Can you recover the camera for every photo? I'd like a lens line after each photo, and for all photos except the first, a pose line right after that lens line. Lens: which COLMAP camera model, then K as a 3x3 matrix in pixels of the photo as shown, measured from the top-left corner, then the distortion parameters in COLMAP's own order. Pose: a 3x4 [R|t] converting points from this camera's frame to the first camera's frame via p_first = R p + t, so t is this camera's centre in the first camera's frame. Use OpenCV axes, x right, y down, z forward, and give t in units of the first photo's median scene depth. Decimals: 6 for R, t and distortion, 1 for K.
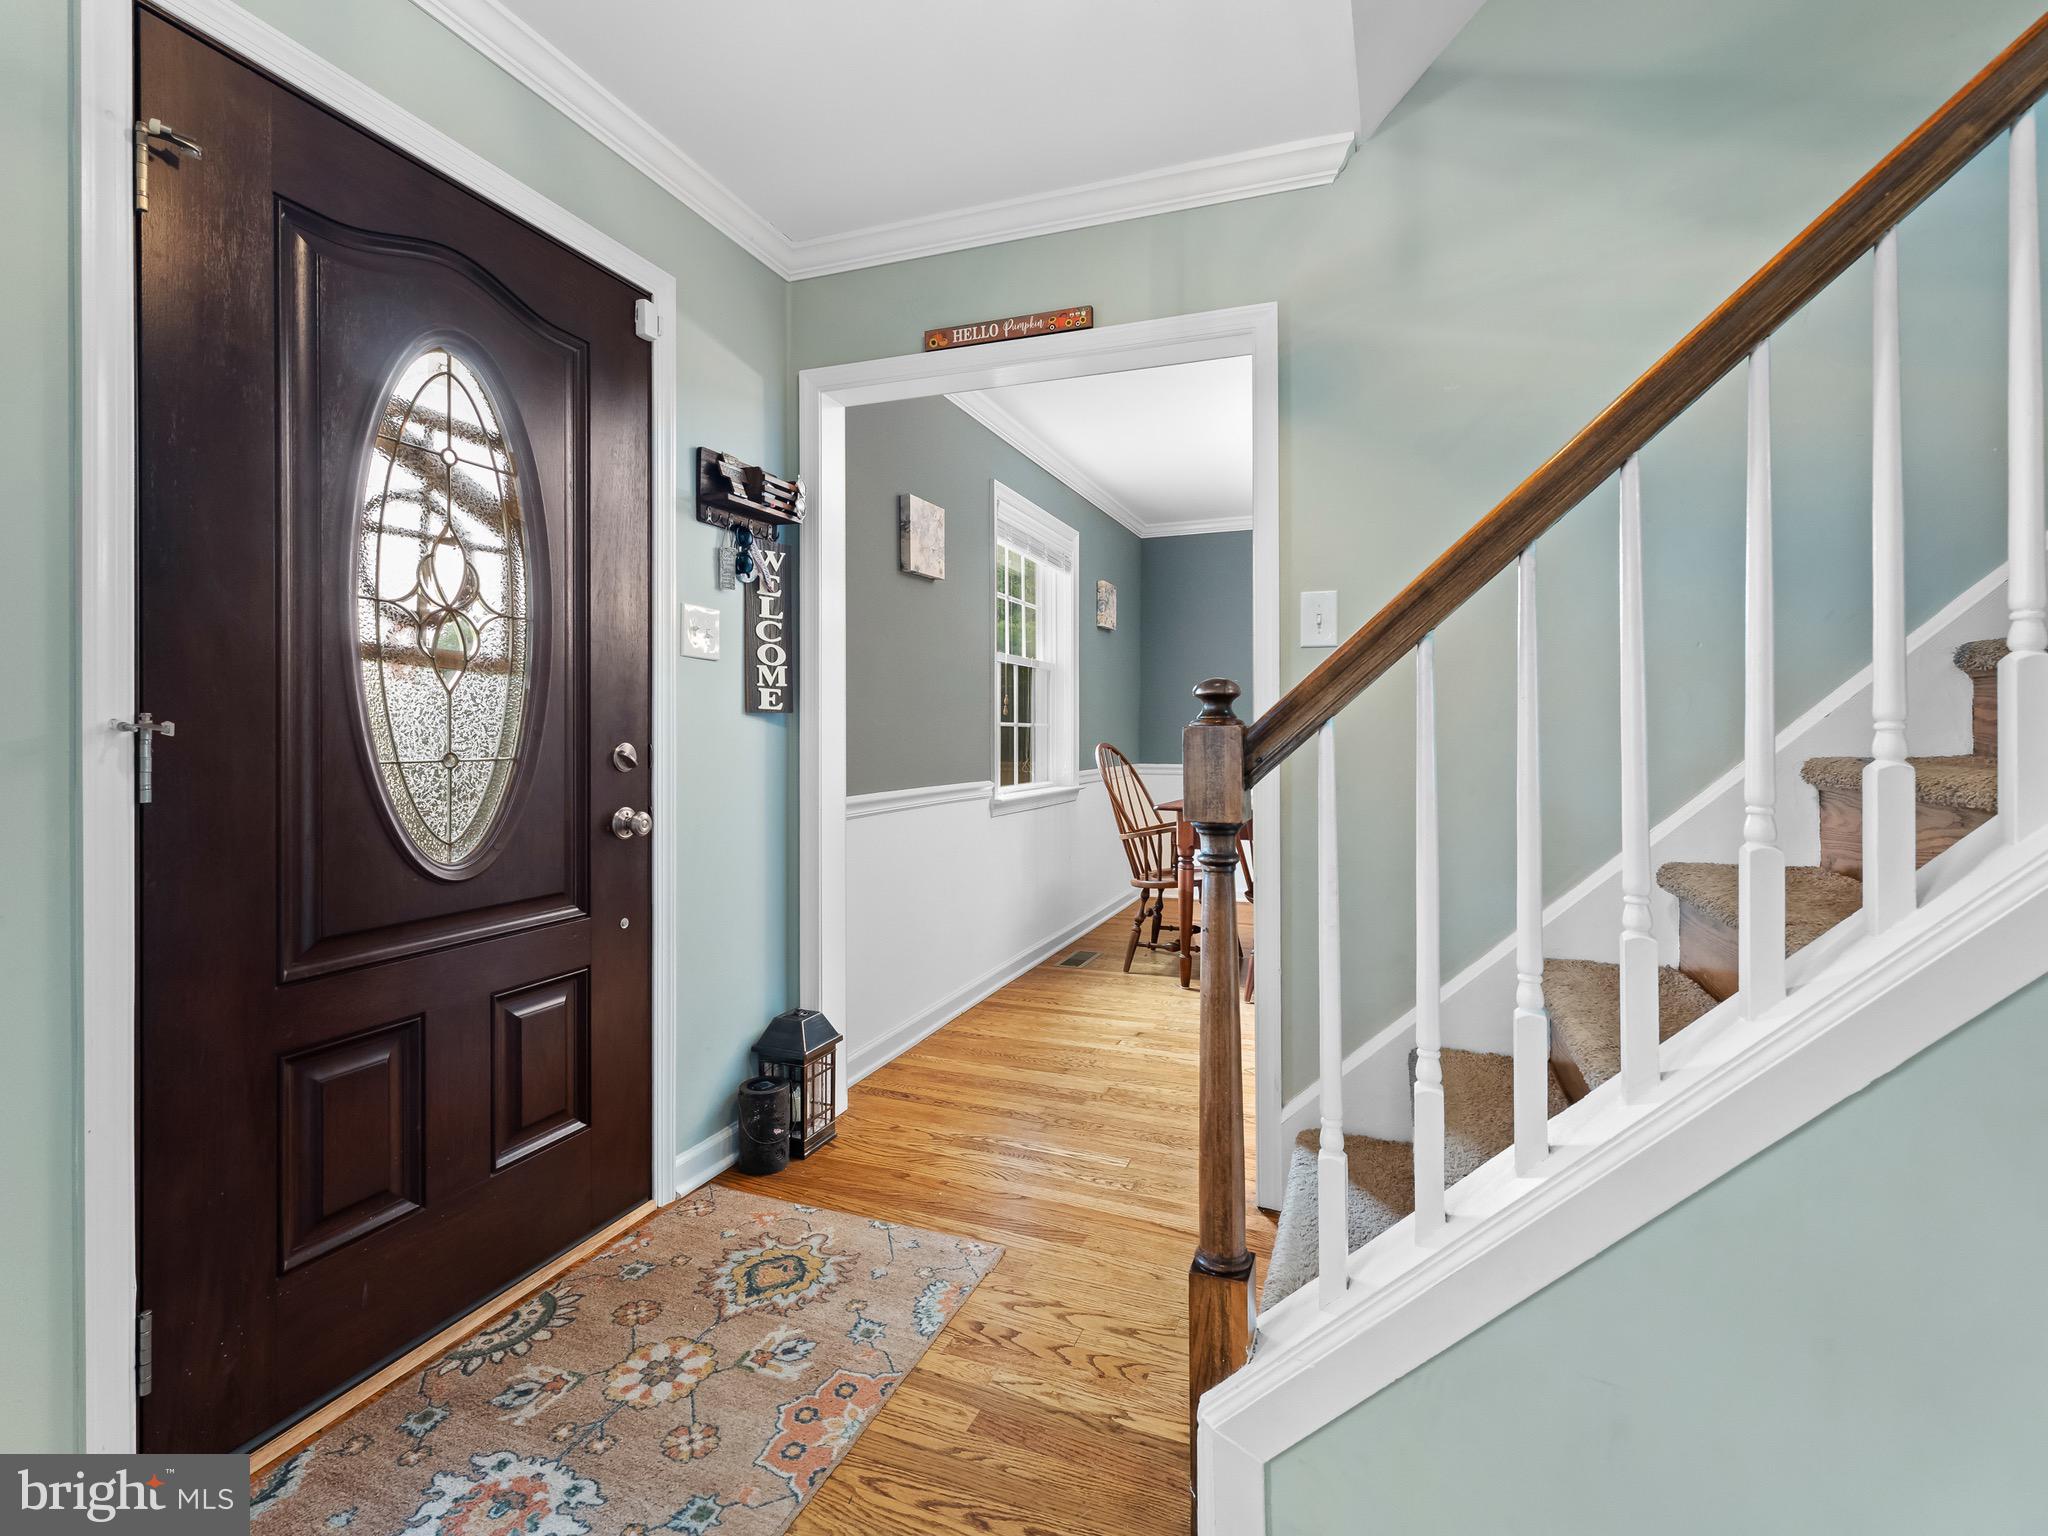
lens RADIAL K [[954.5, 0, 1016.5], [0, 954.5, 730.2], [0, 0, 1]] dist [-0.003070, -0.000108]
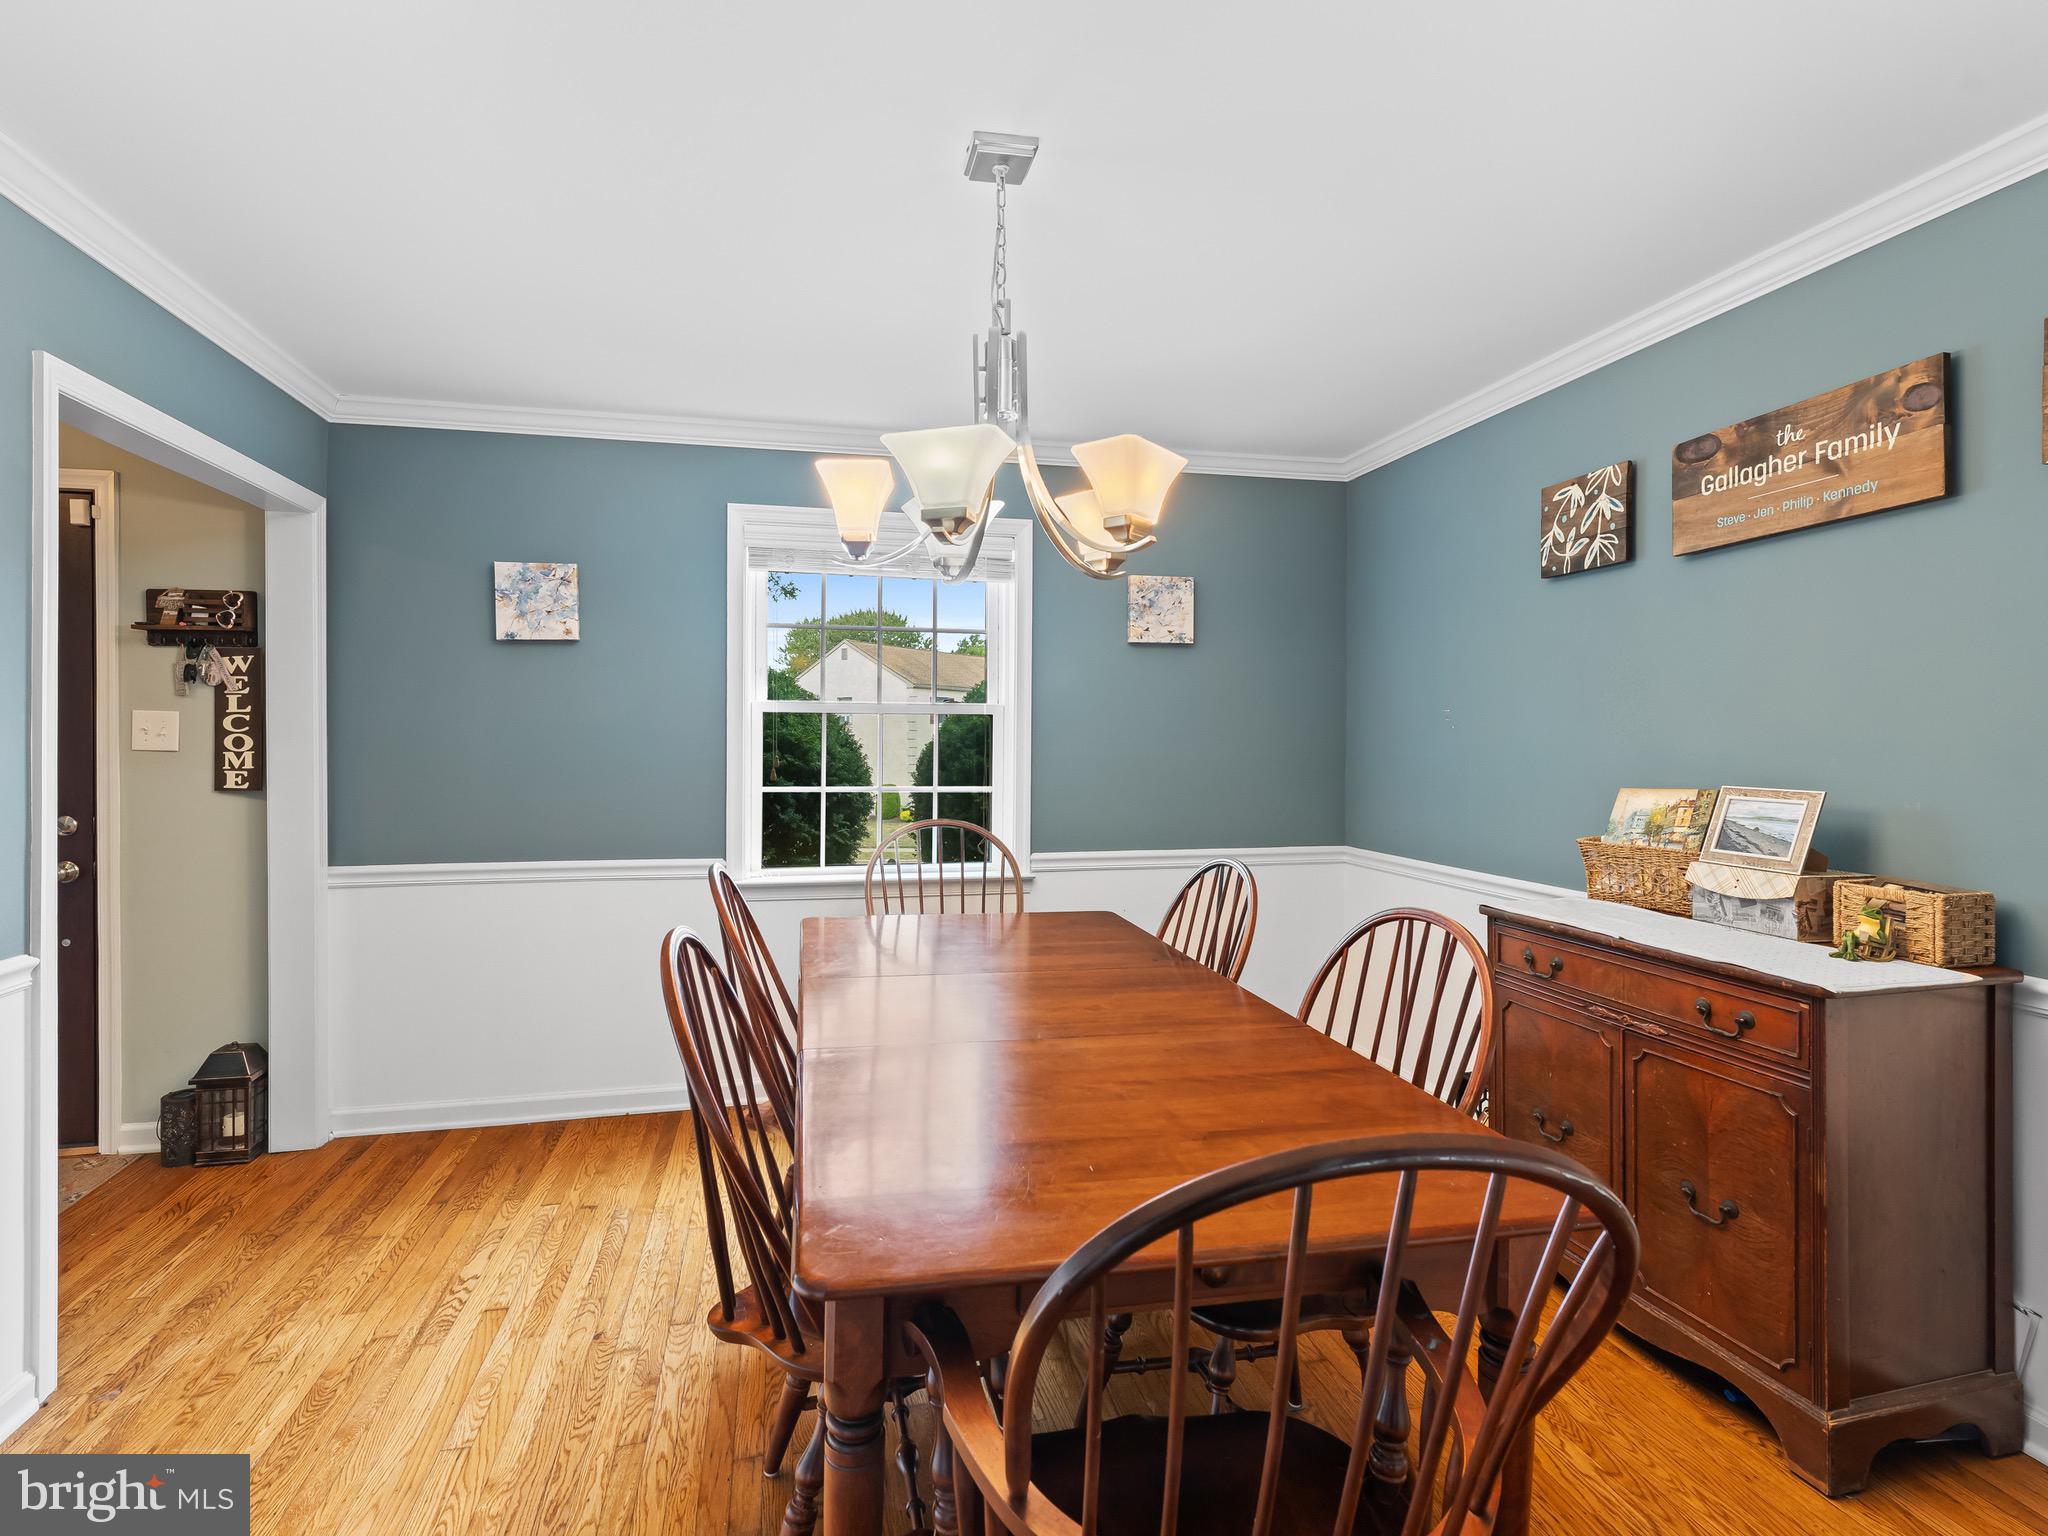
lens RADIAL K [[987.9, 0, 988.0], [0, 987.9, 736.0], [0, 0, 1]] dist [-0.000878, -0.000537]
pose [[0.556381, -0.000345, -0.830927, 1.287367], [0.002685, 0.999995, 0.001383, -0.085701], [0.830923, -0.003001, 0.556379, 1.081890]]
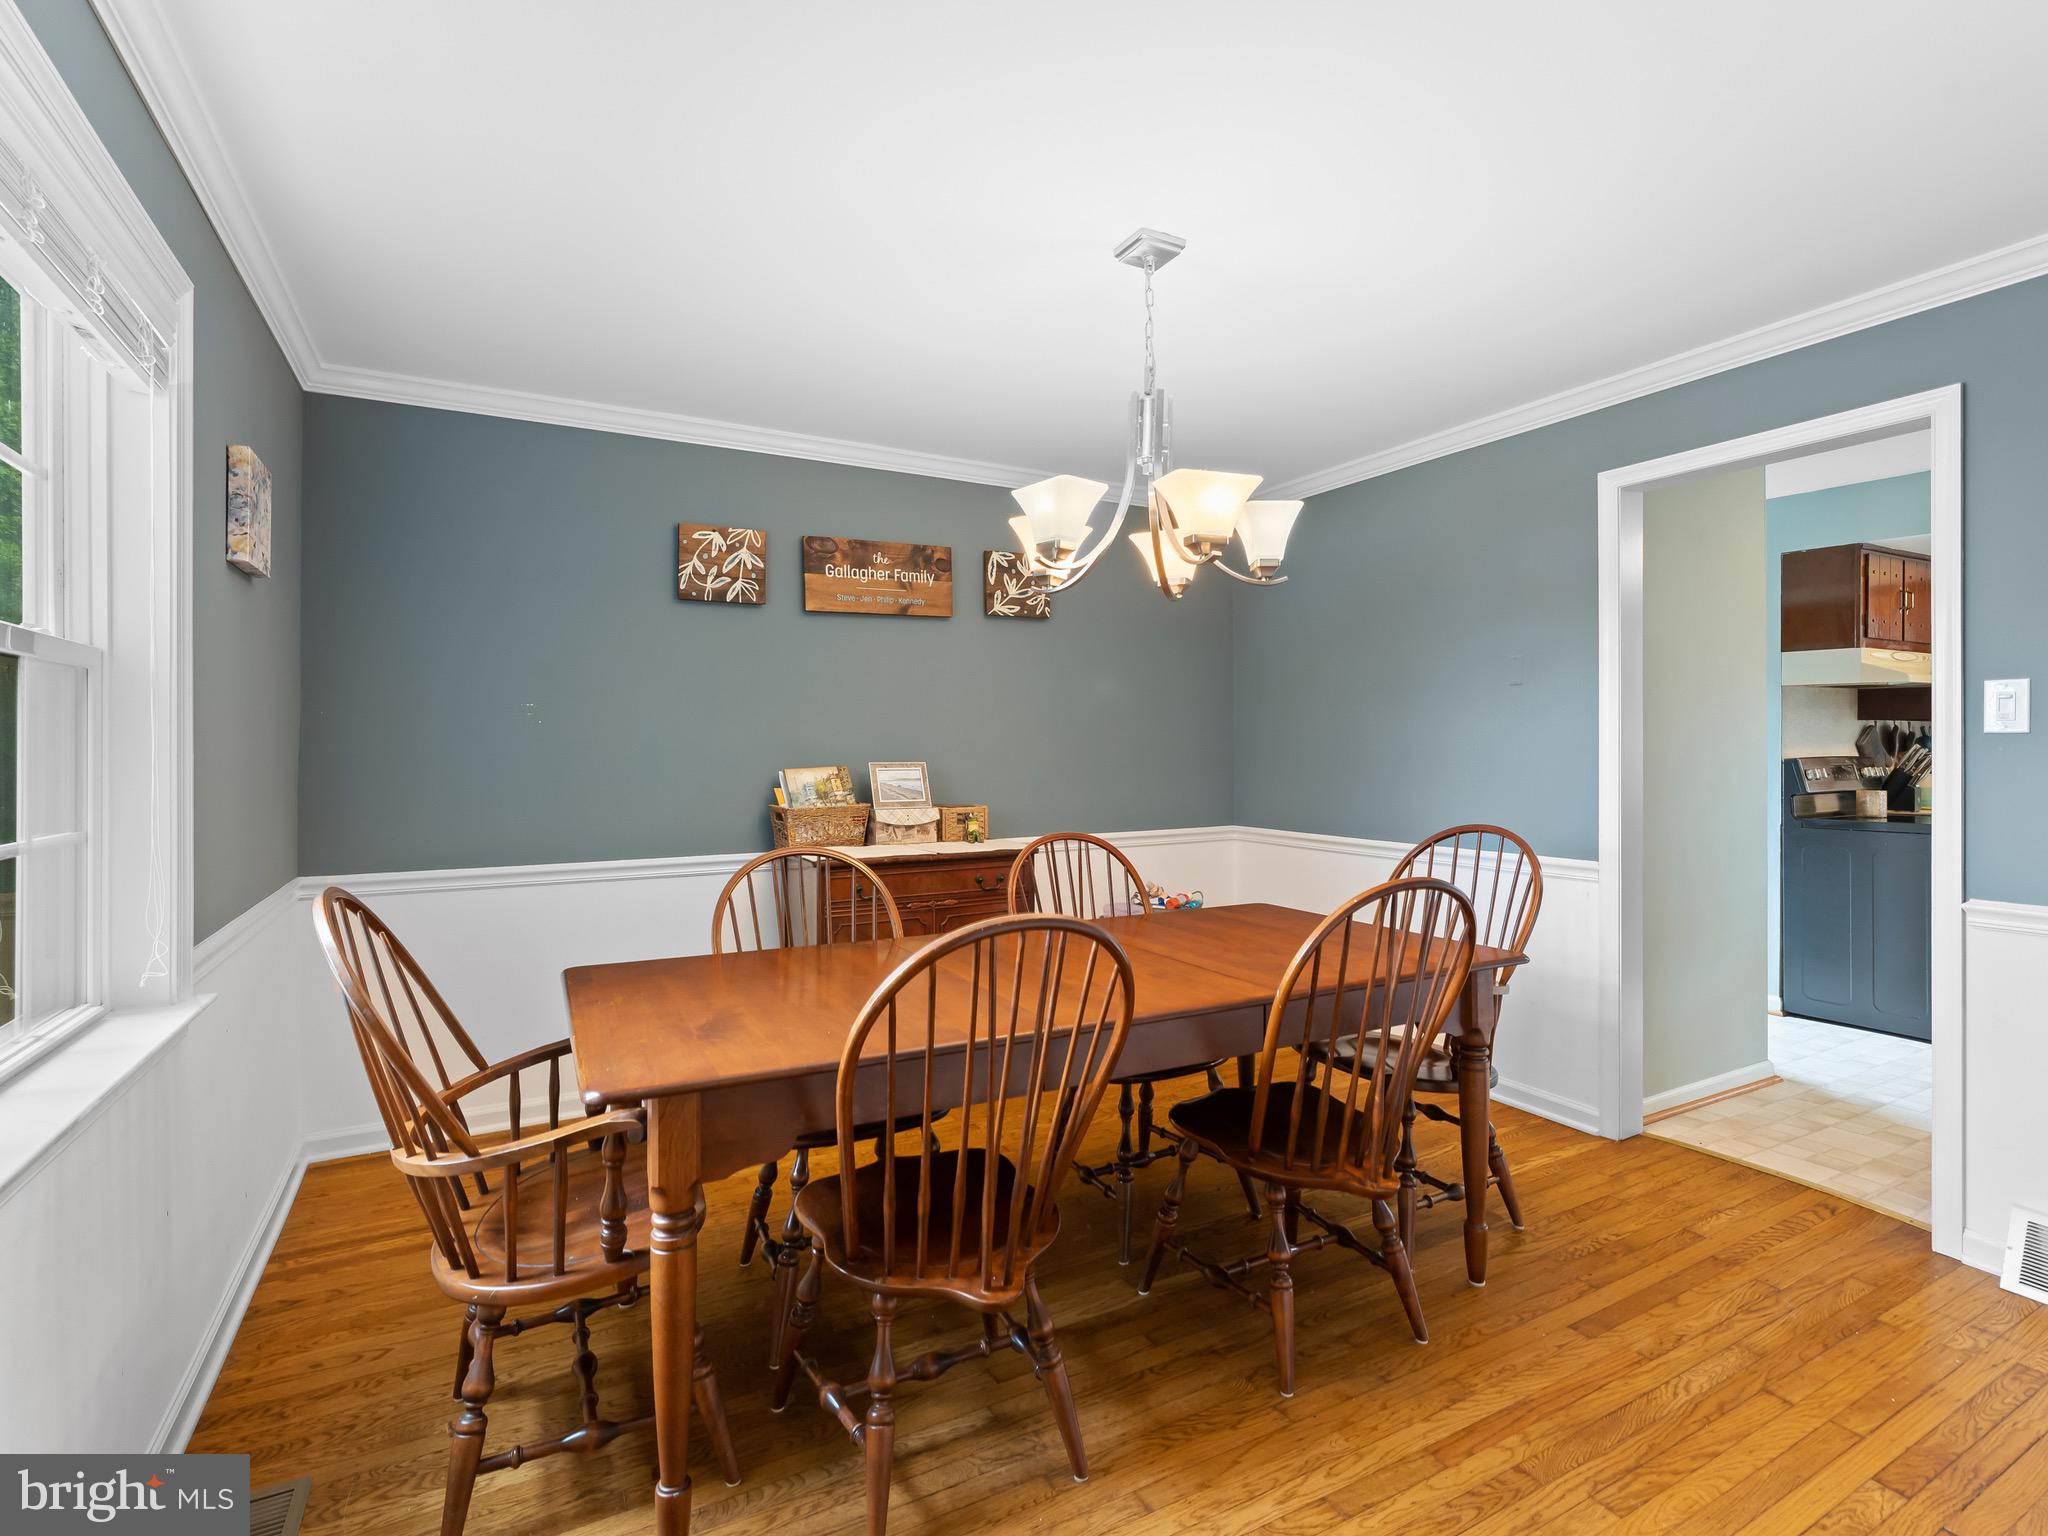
lens RADIAL K [[987.9, 0, 1020.1], [0, 987.9, 755.9], [0, 0, 1]] dist [-0.000878, -0.000537]
pose [[0.648147, -0.012200, 0.761417, -0.033483], [-0.004795, 0.999786, 0.020101, -0.078492], [-0.761500, -0.016679, 0.647950, 1.011518]]
